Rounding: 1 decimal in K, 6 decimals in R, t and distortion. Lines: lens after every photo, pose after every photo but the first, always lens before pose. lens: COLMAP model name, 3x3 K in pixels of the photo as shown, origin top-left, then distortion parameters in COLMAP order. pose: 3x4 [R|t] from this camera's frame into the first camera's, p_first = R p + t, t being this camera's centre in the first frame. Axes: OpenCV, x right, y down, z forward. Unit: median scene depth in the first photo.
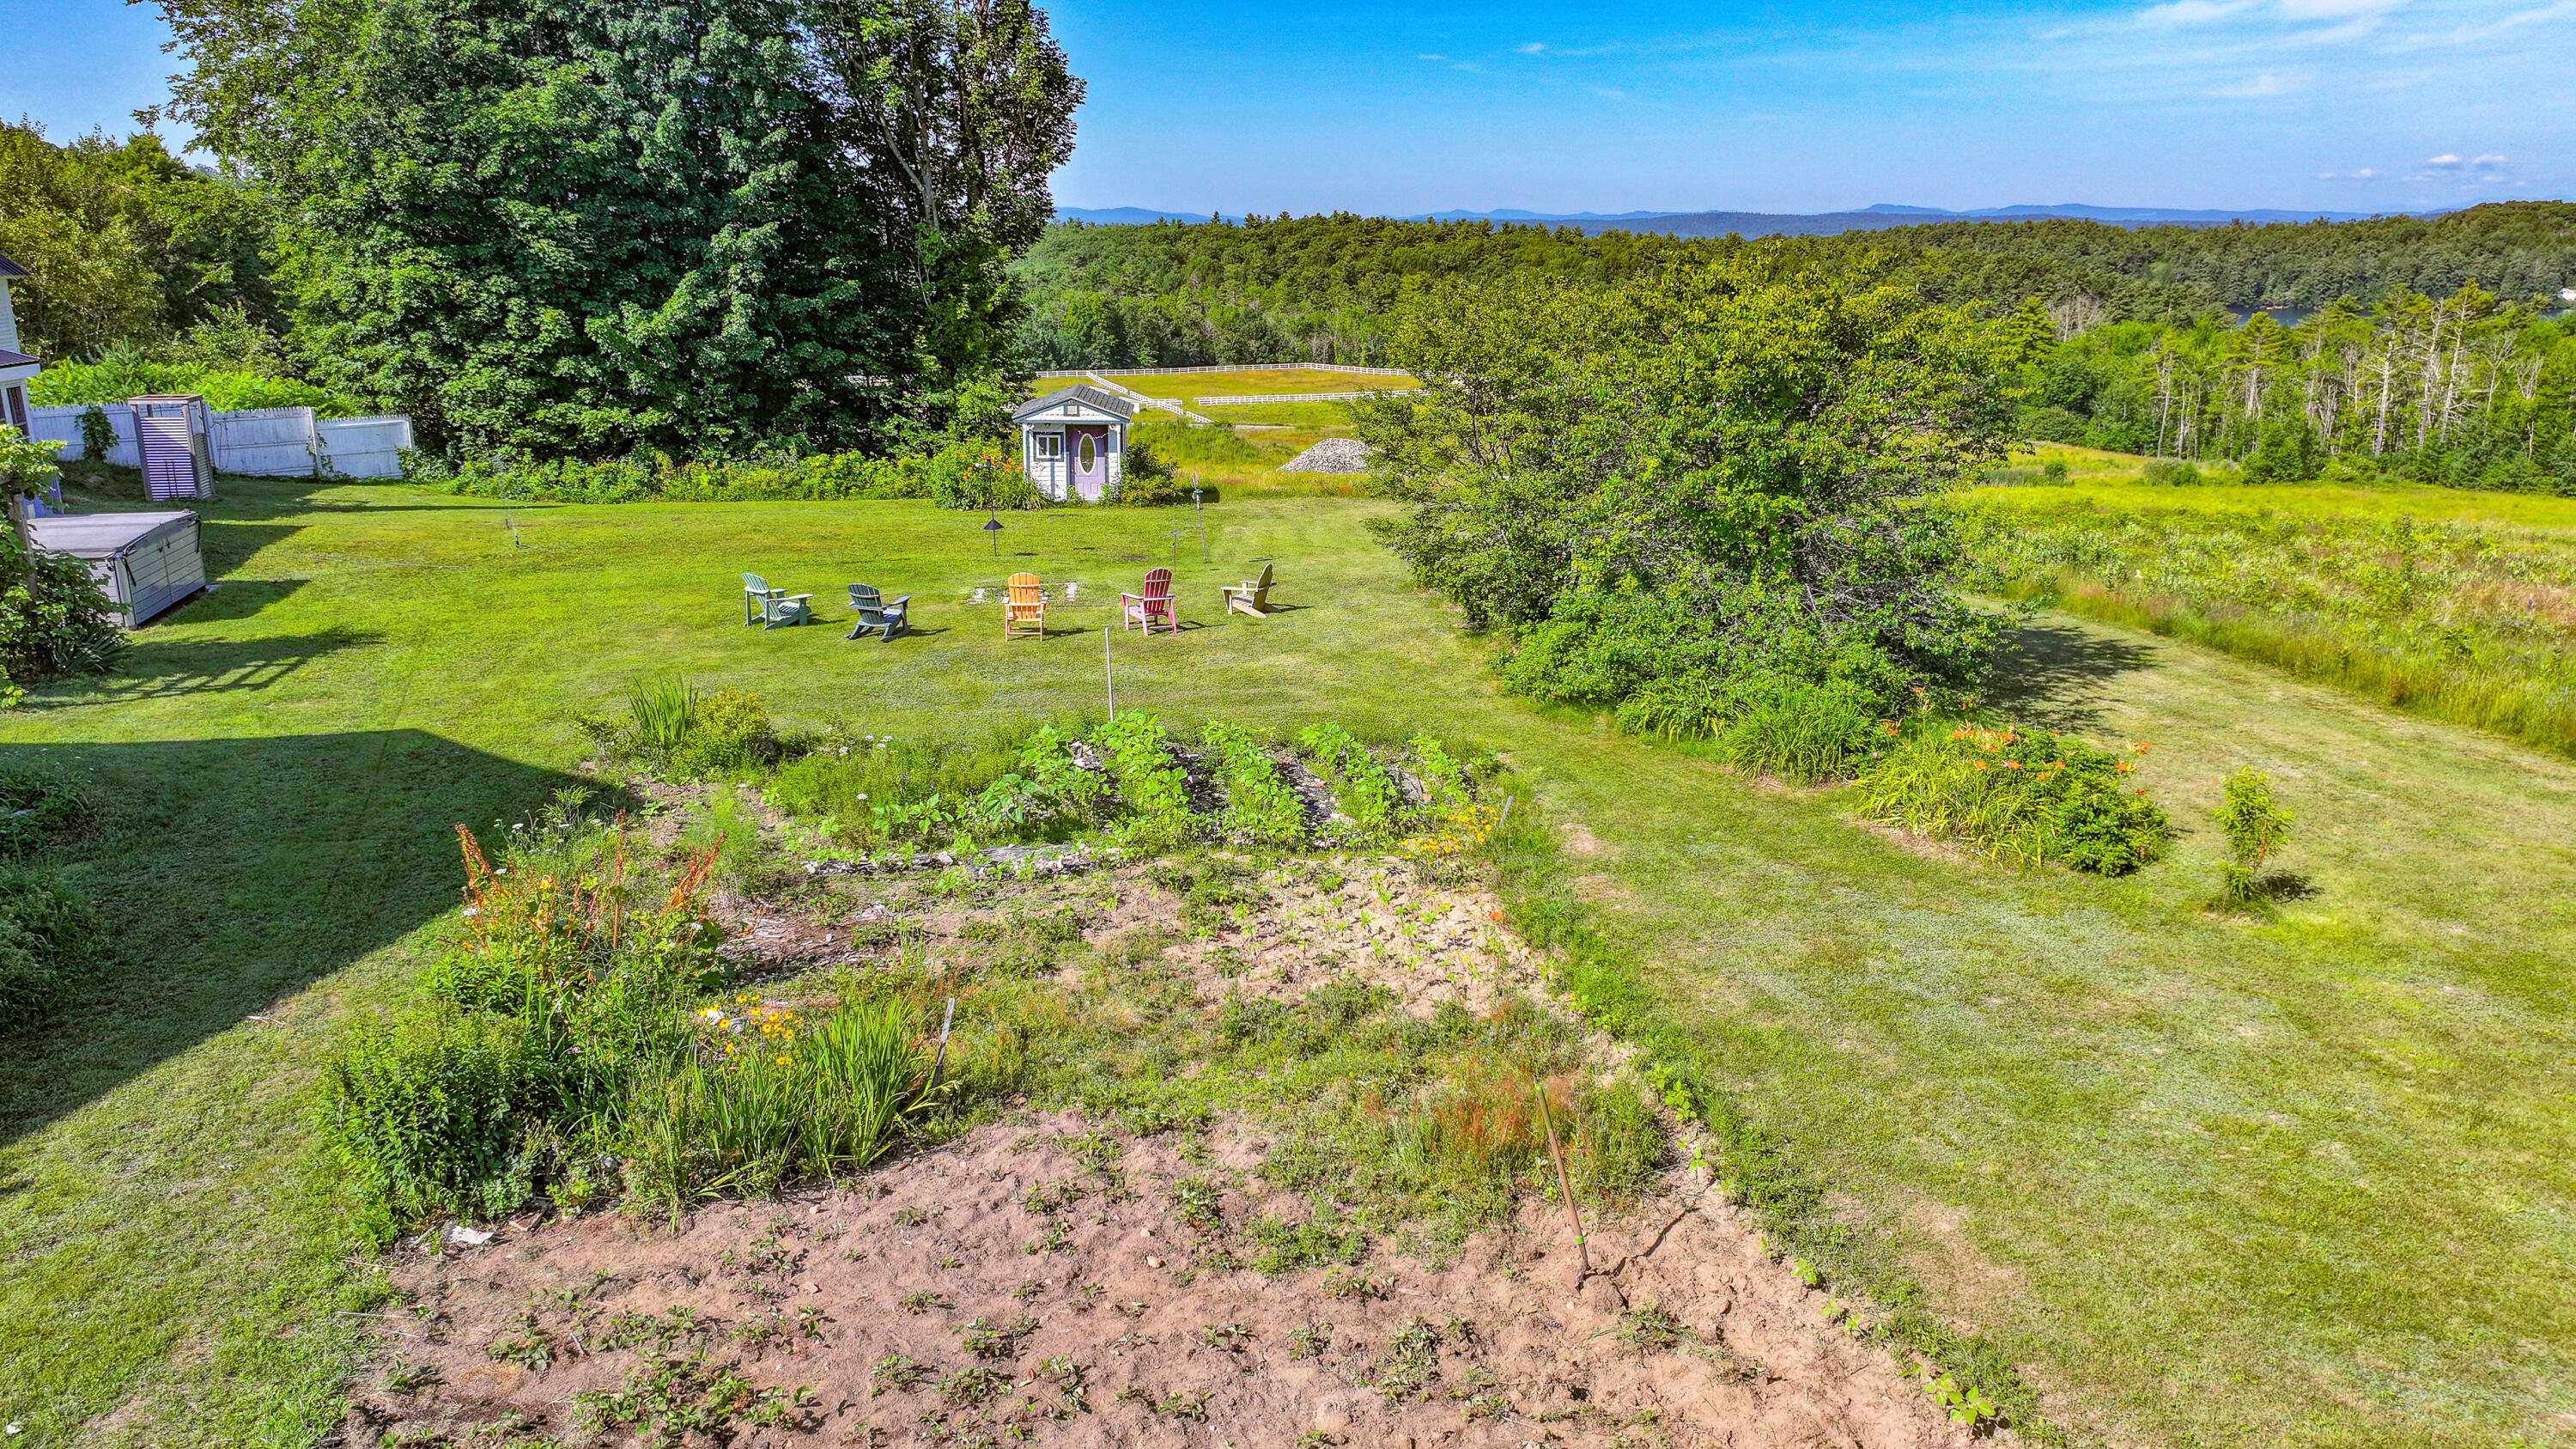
lens RADIAL K [[1810.6, 0, 1293.8], [0, 1810.6, 712.9], [0, 0, 1]] dist [-0.002389, 0.000440]
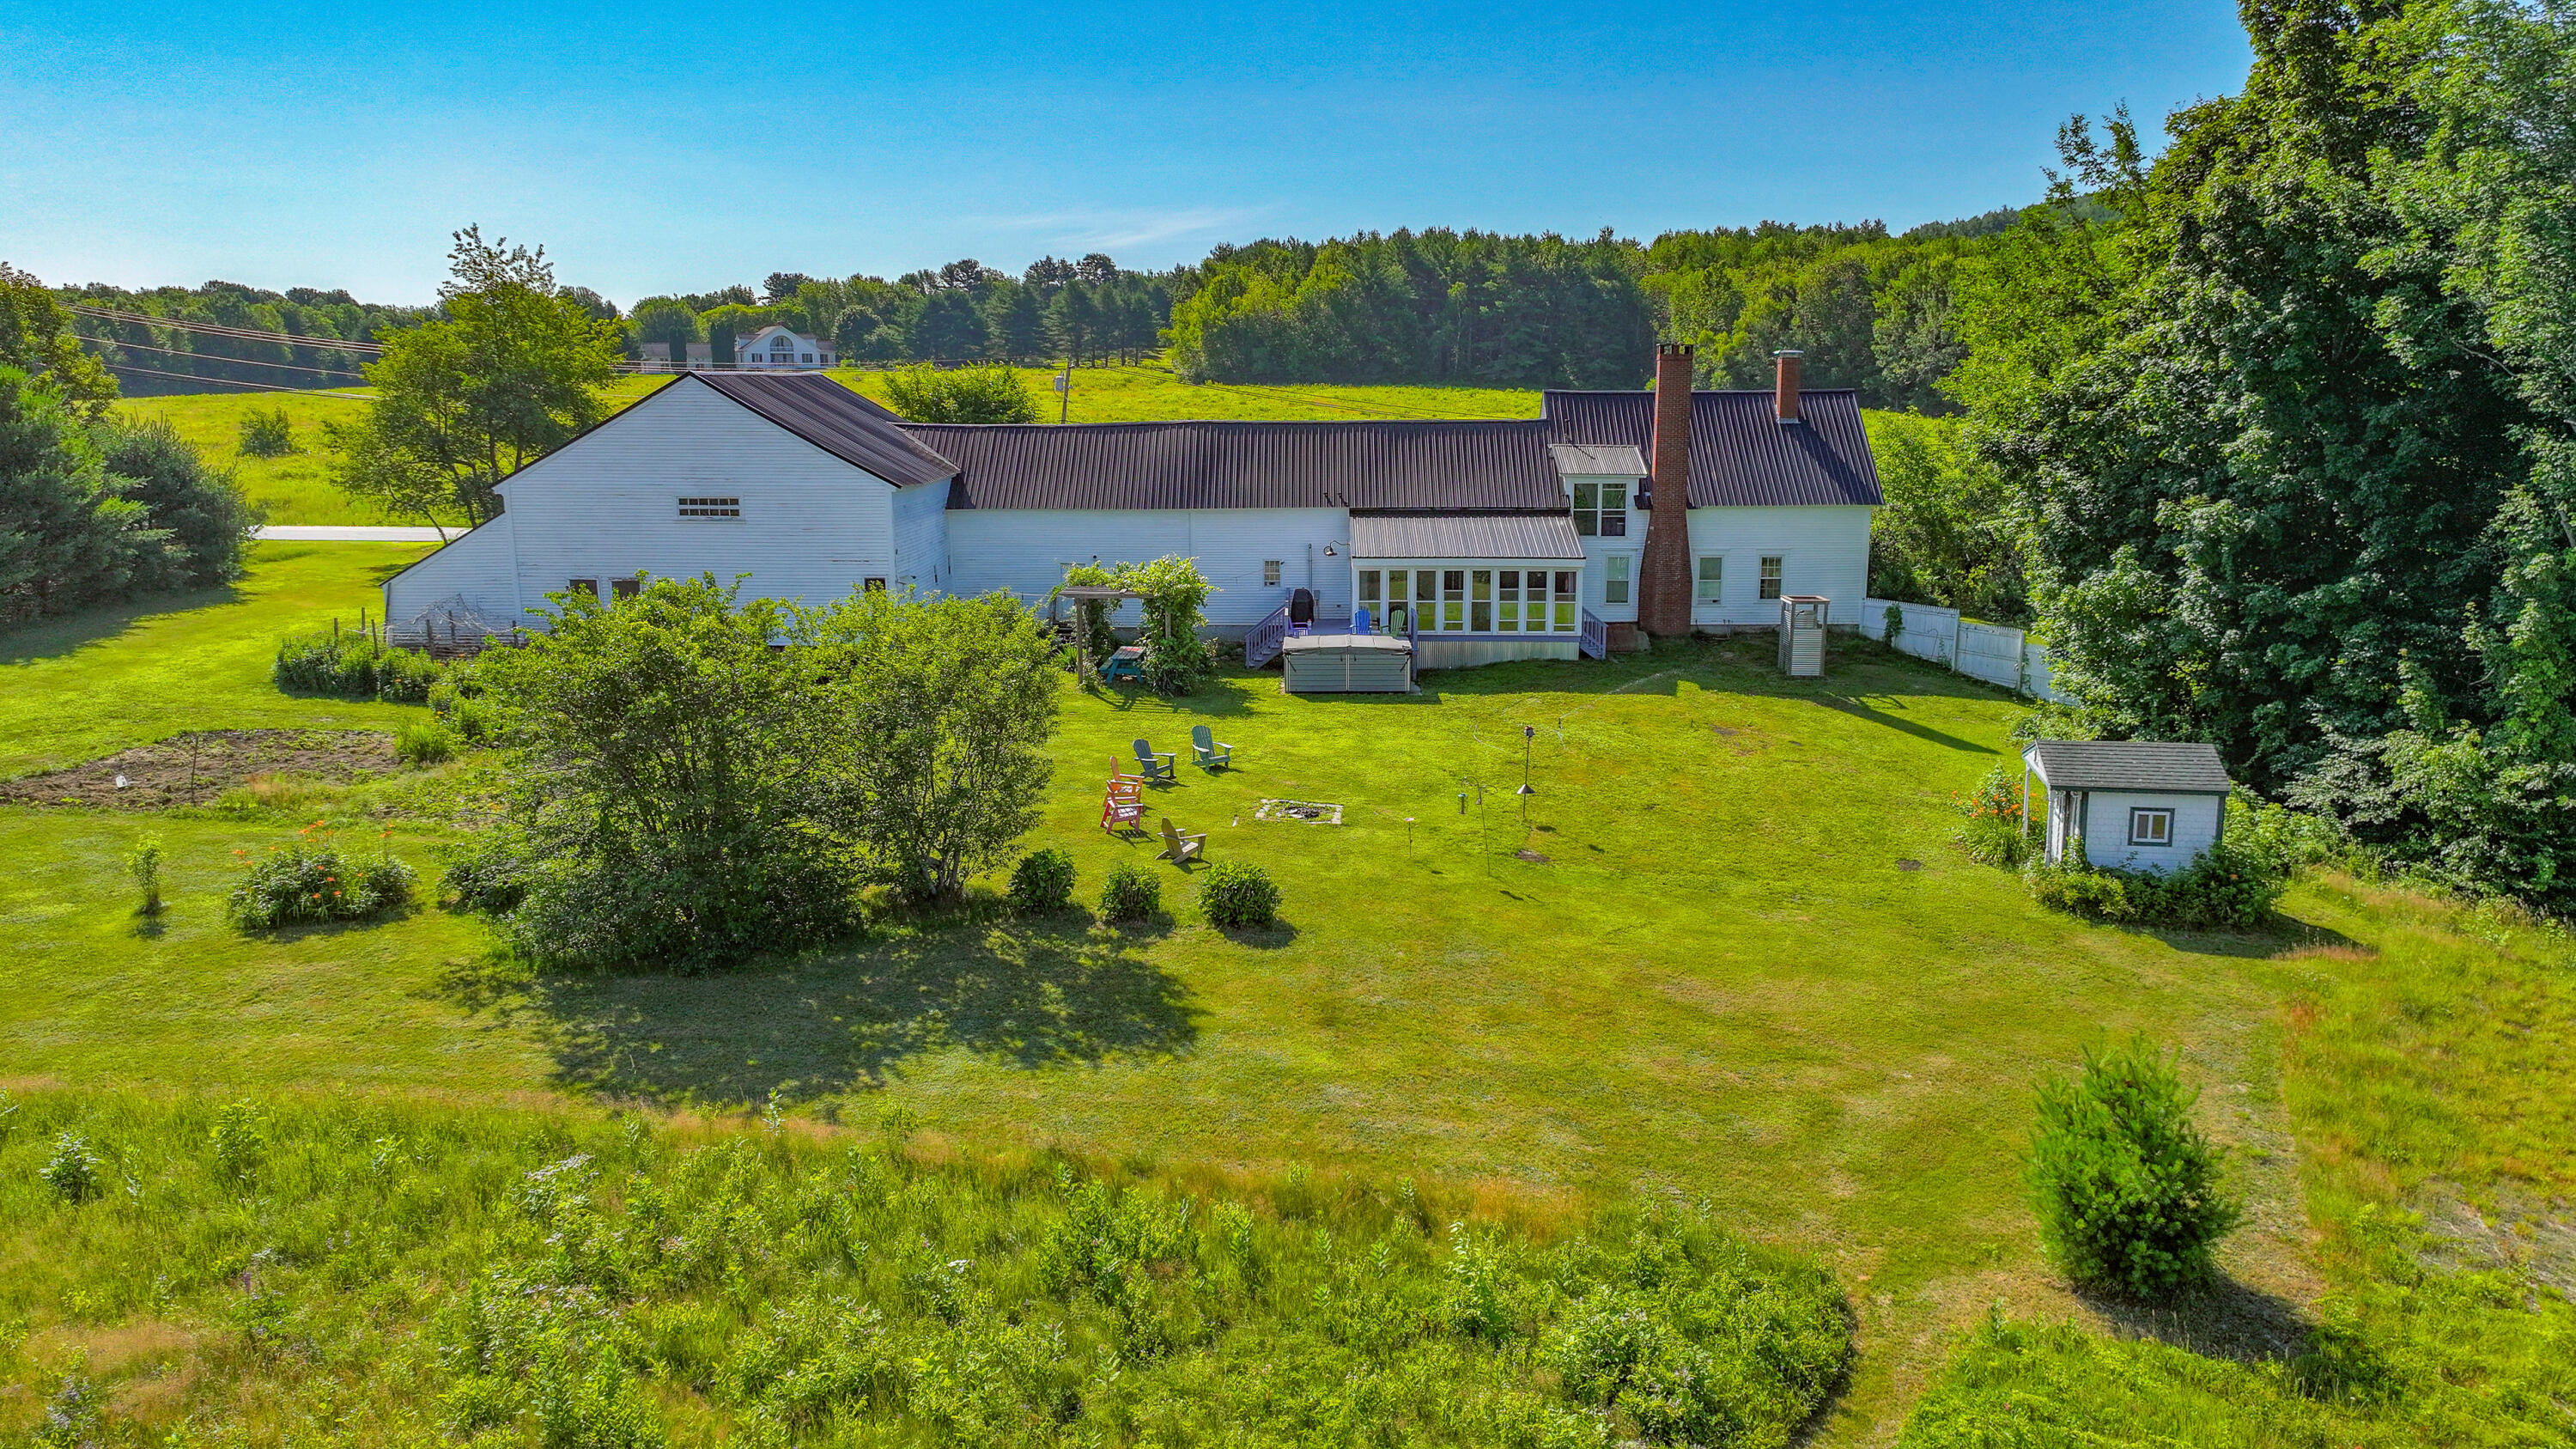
lens RADIAL K [[1794.8, 0, 1293.6], [0, 1794.8, 712.8], [0, 0, 1]] dist [-0.005017, 0.018517]
pose [[-0.281893, 0.172348, -0.943839, 0.644348], [-0.244863, 0.938234, 0.244456, -0.275431], [0.927674, 0.300022, -0.222280, 0.809017]]
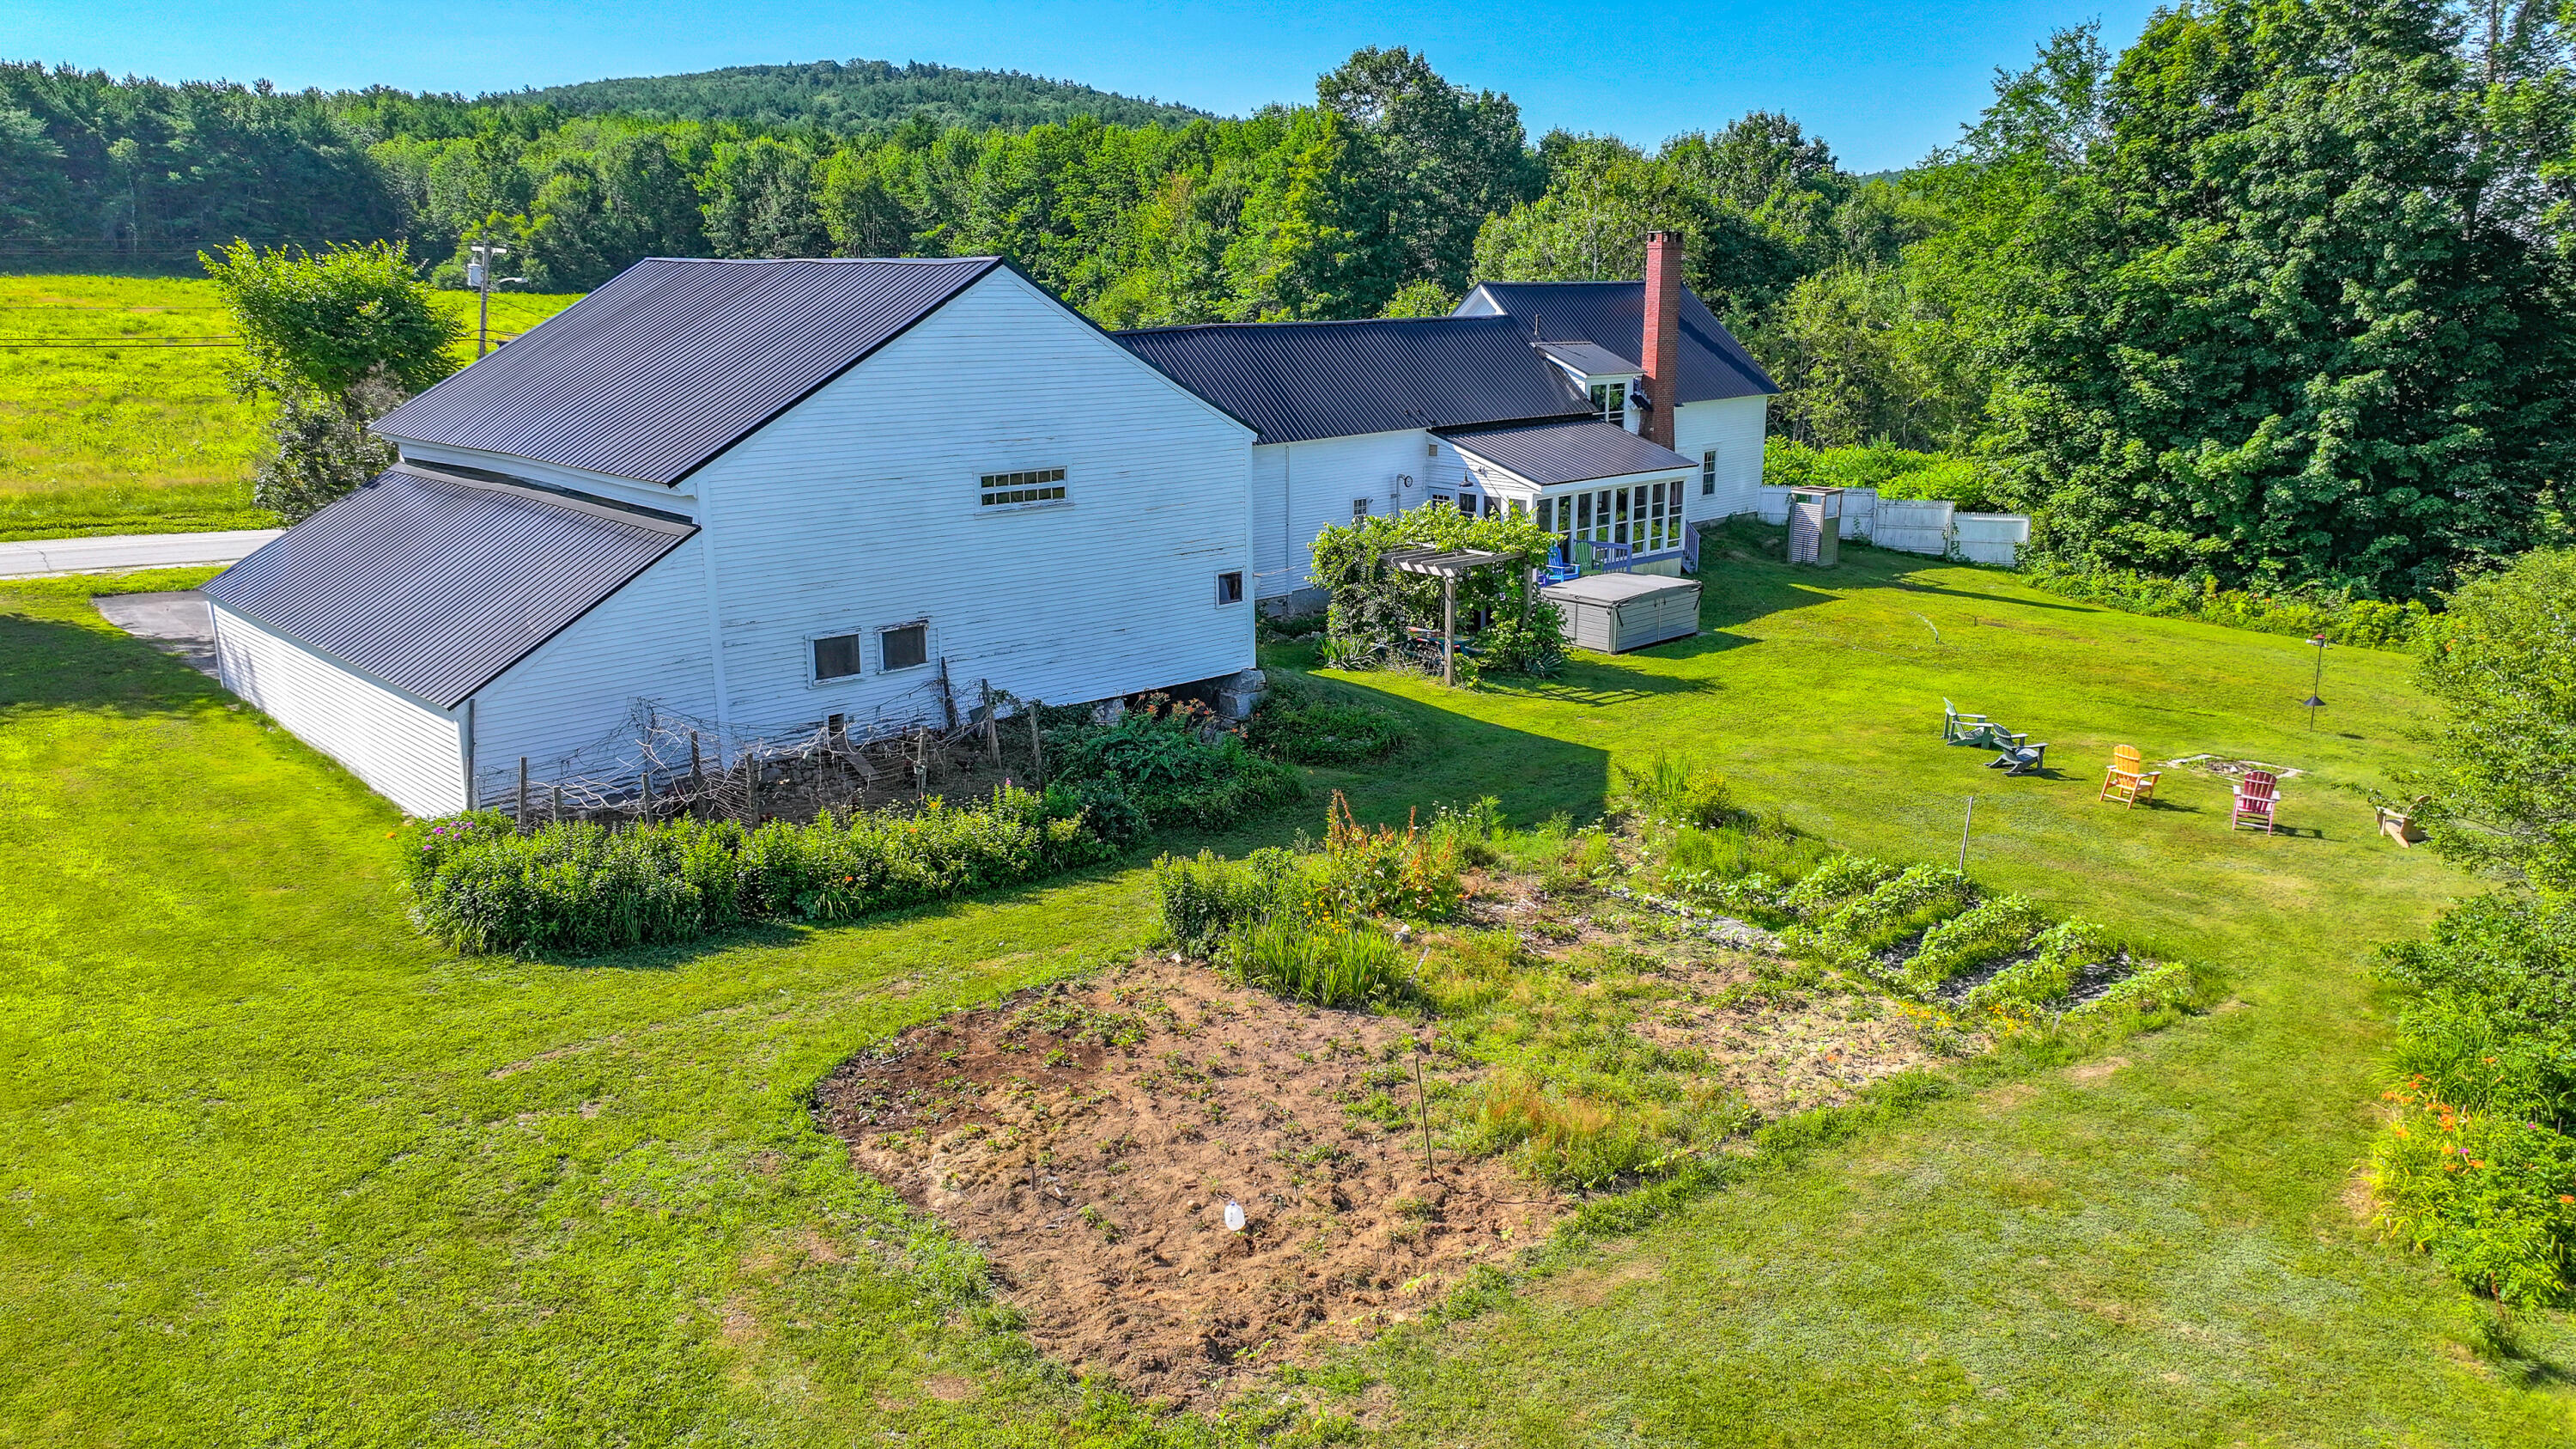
lens RADIAL K [[1794.8, 0, 1293.6], [0, 1794.8, 712.8], [0, 0, 1]] dist [-0.005017, 0.018517]
pose [[0.490504, 0.206292, -0.846670, 0.306375], [-0.221452, 0.969189, 0.107849, -0.058473], [0.842832, 0.134596, 0.521074, -0.013585]]
